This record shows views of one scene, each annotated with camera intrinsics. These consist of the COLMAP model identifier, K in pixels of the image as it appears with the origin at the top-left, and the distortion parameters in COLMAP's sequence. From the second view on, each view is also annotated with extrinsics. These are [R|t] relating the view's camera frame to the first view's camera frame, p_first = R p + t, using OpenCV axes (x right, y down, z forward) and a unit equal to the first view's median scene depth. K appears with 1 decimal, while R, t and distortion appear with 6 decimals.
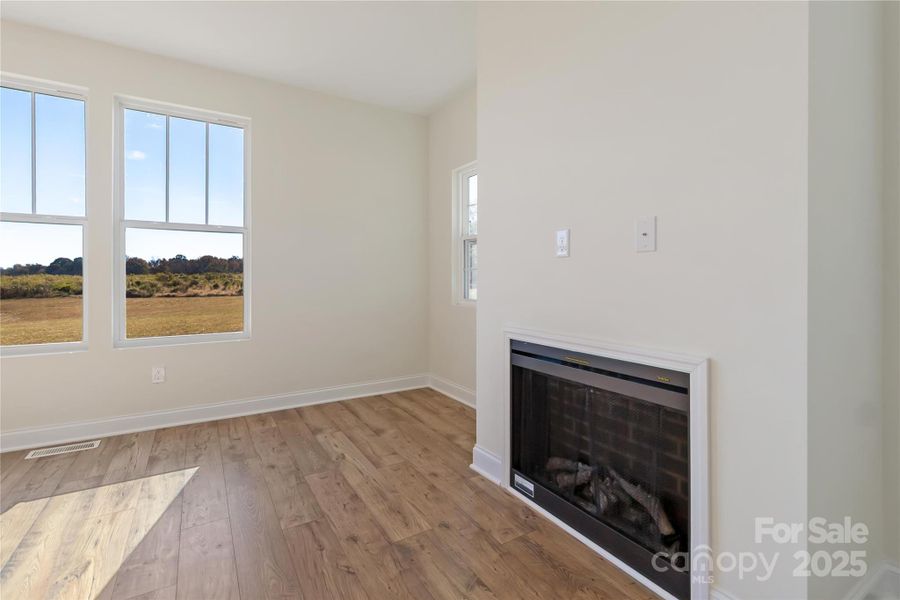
lens RADIAL K [[416.5, 0, 452.8], [0, 416.5, 281.5], [0, 0, 1]] dist [0.000938, 0.000023]
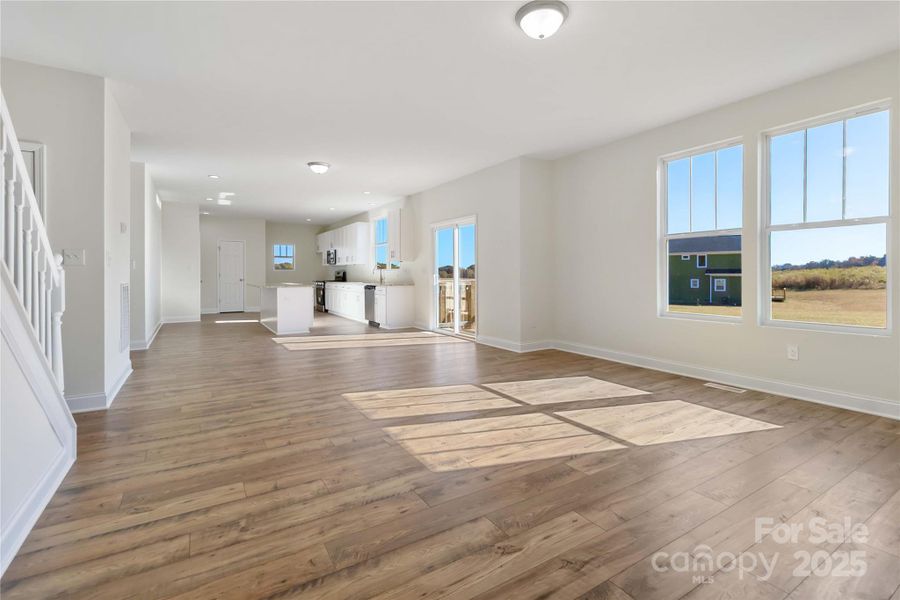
lens RADIAL K [[416.5, 0, 452.8], [0, 416.5, 281.5], [0, 0, 1]] dist [0.000938, 0.000023]
pose [[-0.000865, 0.015441, -0.999880, 0.524687], [0.003968, 0.999873, 0.015437, -0.001417], [0.999992, -0.003954, -0.000926, 0.036583]]
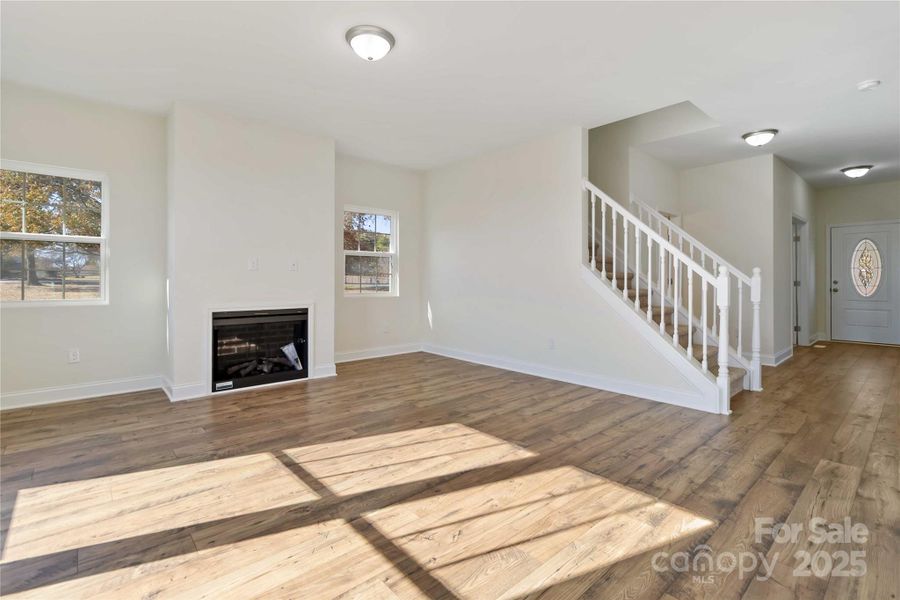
lens RADIAL K [[416.5, 0, 452.8], [0, 416.5, 281.5], [0, 0, 1]] dist [0.000938, 0.000023]
pose [[-0.173793, -0.005261, 0.984768, -1.441618], [-0.000178, 0.999986, 0.005311, -0.005726], [-0.984782, 0.000748, -0.173792, 0.214825]]
